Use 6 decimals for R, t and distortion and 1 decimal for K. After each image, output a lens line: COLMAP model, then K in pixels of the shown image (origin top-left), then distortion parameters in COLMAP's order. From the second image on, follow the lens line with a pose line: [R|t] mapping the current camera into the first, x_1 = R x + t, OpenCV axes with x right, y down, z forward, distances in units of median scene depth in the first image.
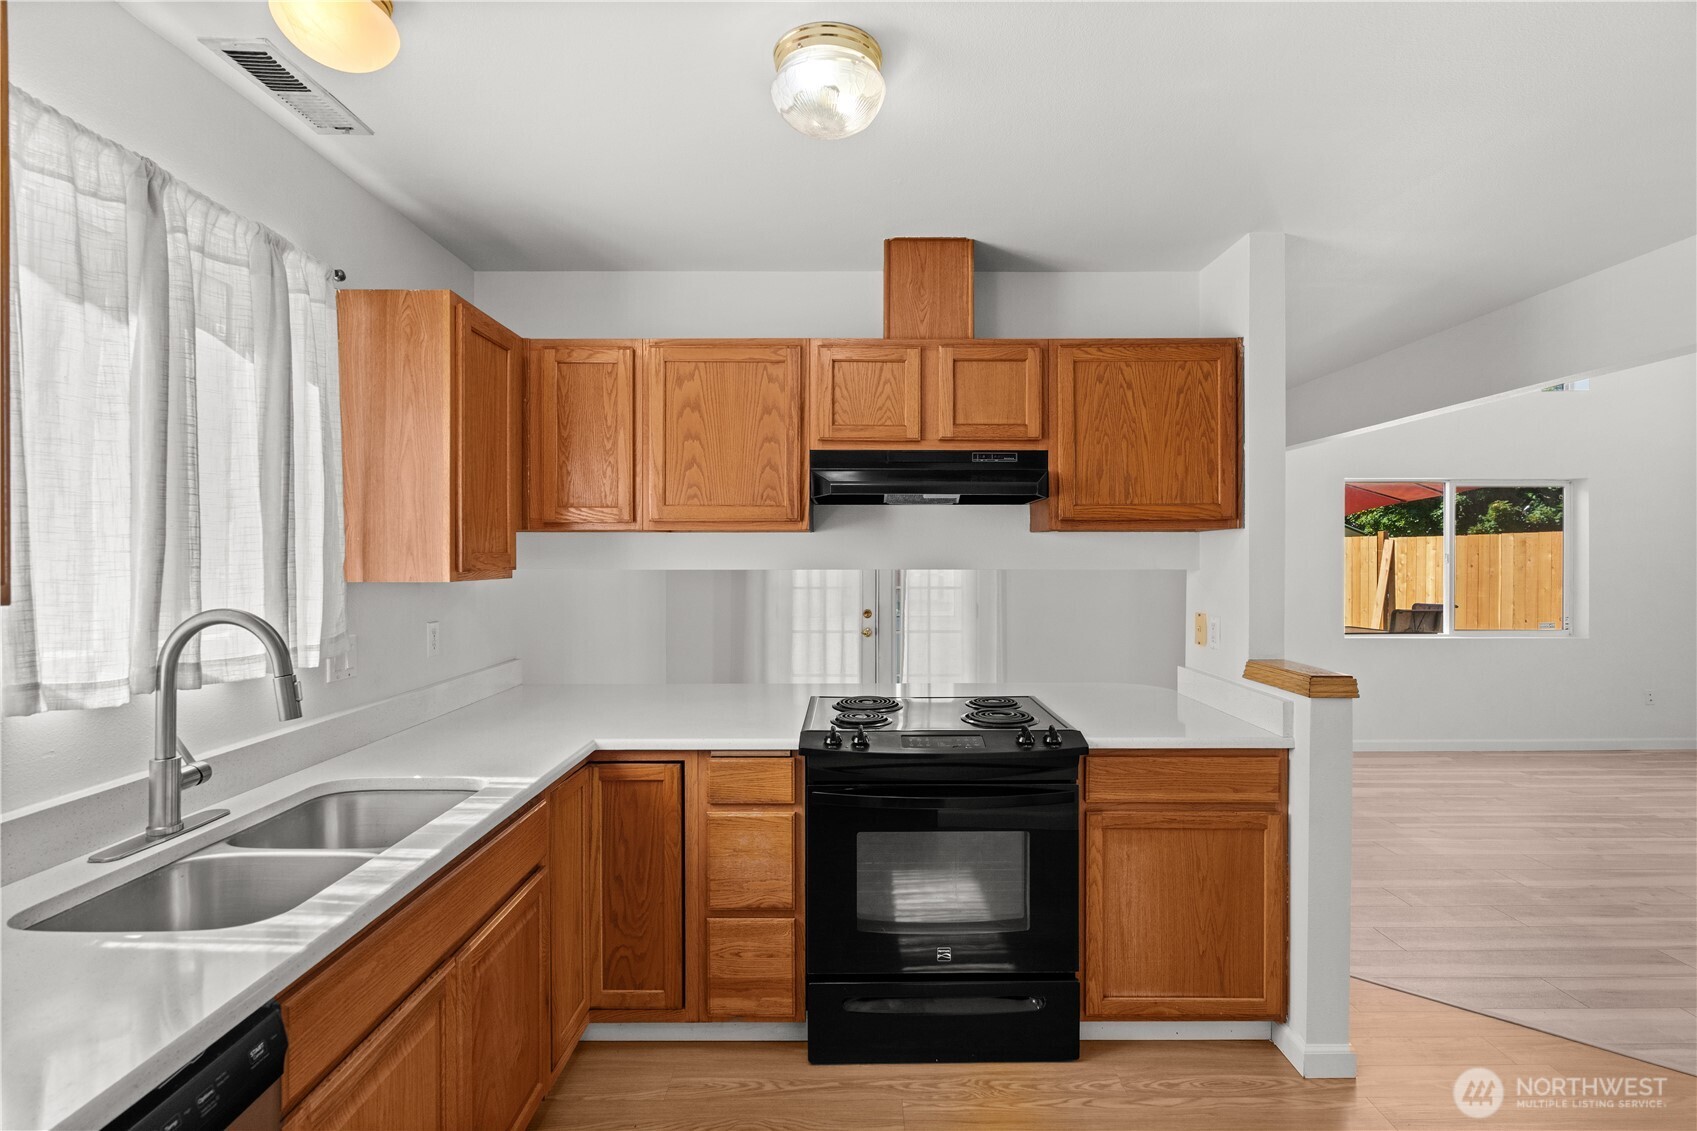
lens RADIAL K [[789.0, 0, 854.5], [0, 789.0, 571.2], [0, 0, 1]] dist [0.005545, 0.001414]
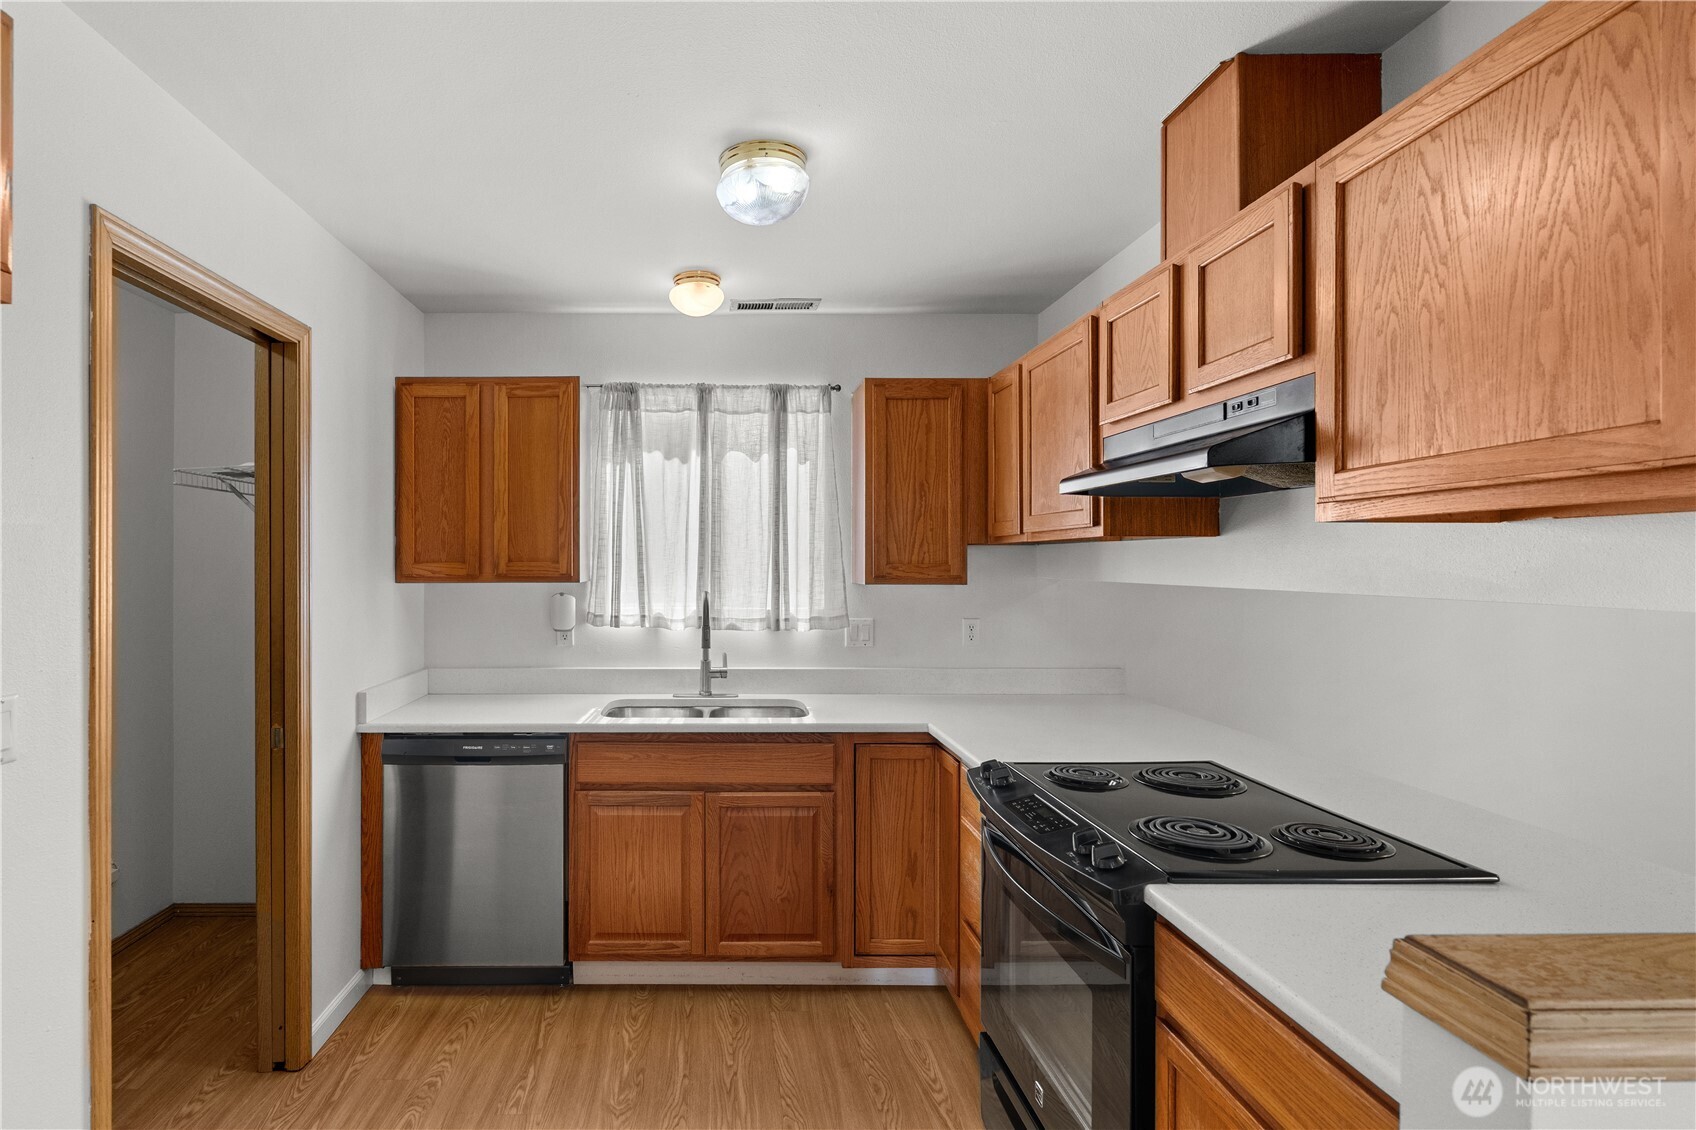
lens RADIAL K [[837.3, 0, 706.8], [0, 837.3, 572.9], [0, 0, 1]] dist [-0.000758, 0.000590]
pose [[-0.015609, 0.014712, -0.999770, 0.819676], [-0.019409, 0.999699, 0.015014, -0.019851], [0.999690, 0.019639, -0.015319, 0.612847]]
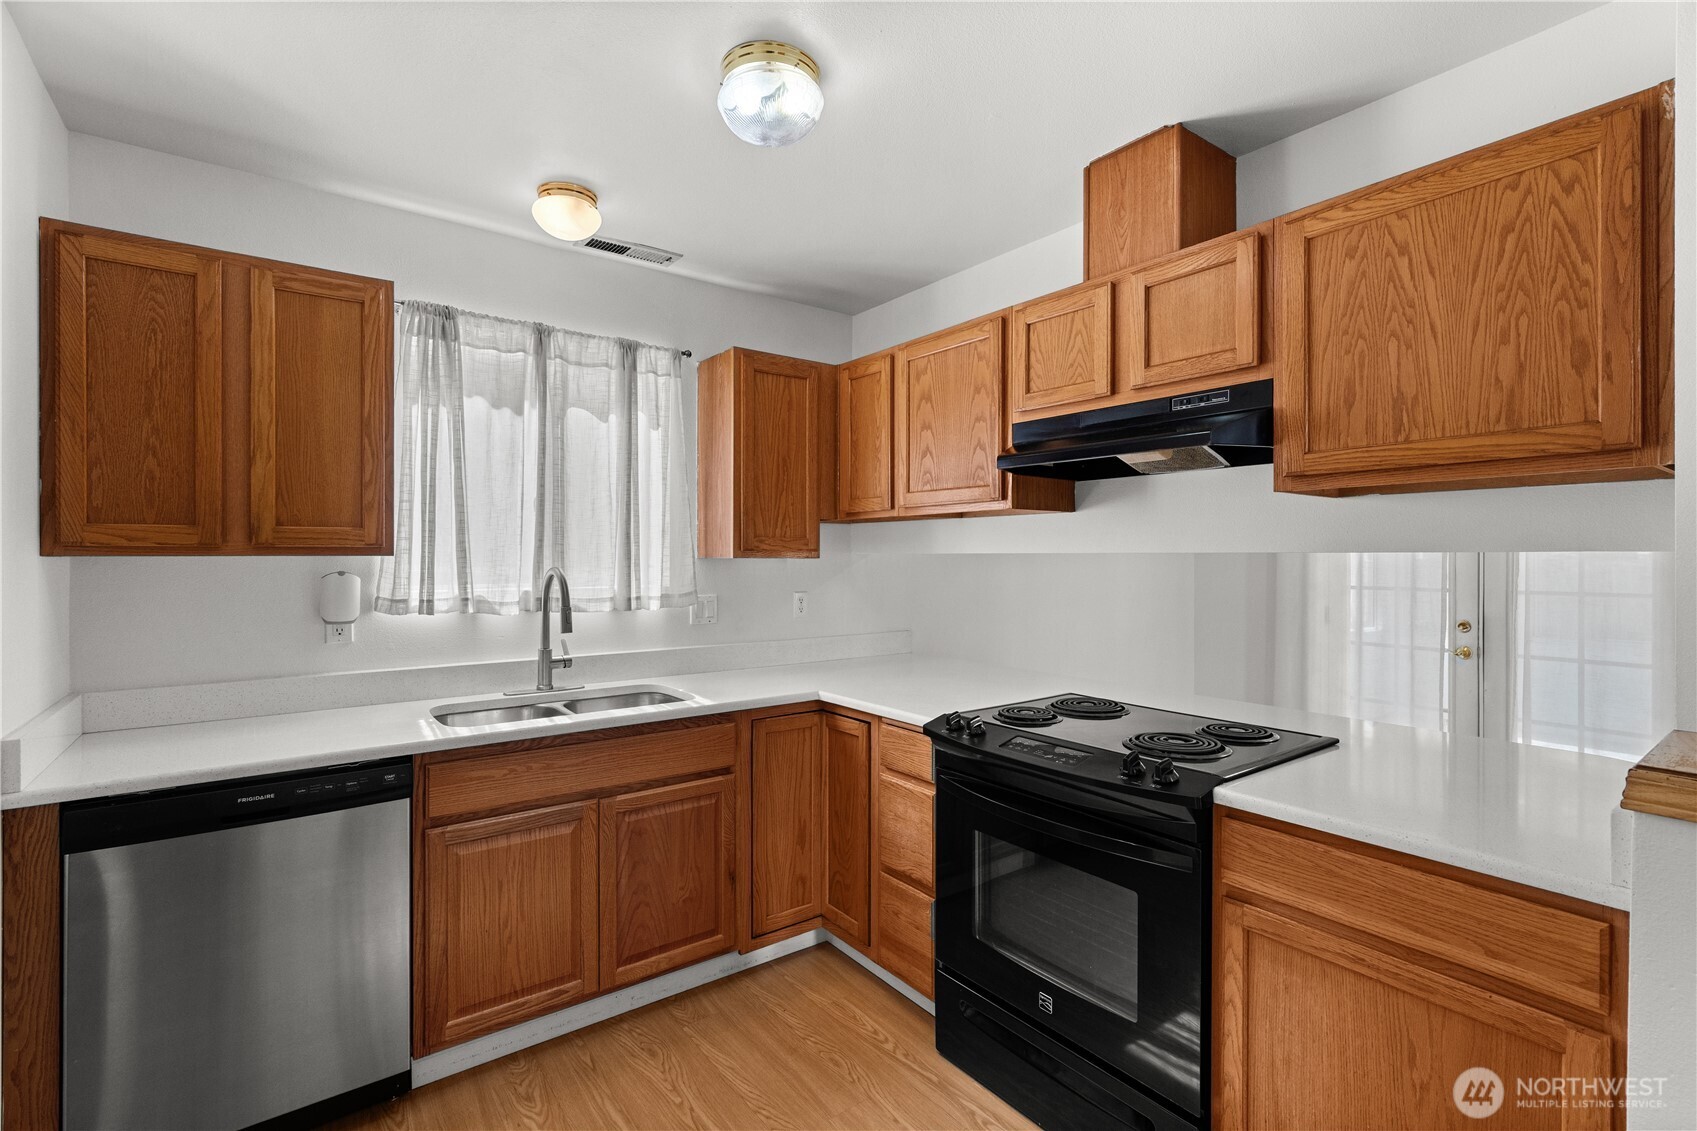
lens RADIAL K [[777.7, 0, 855.0], [0, 777.7, 567.6], [0, 0, 1]] dist [0.000023, 0.000607]
pose [[0.594454, 0.012676, -0.804030, 0.586079], [-0.017849, 0.999837, 0.002566, 0.019030], [0.803932, 0.012826, 0.594583, 0.301523]]
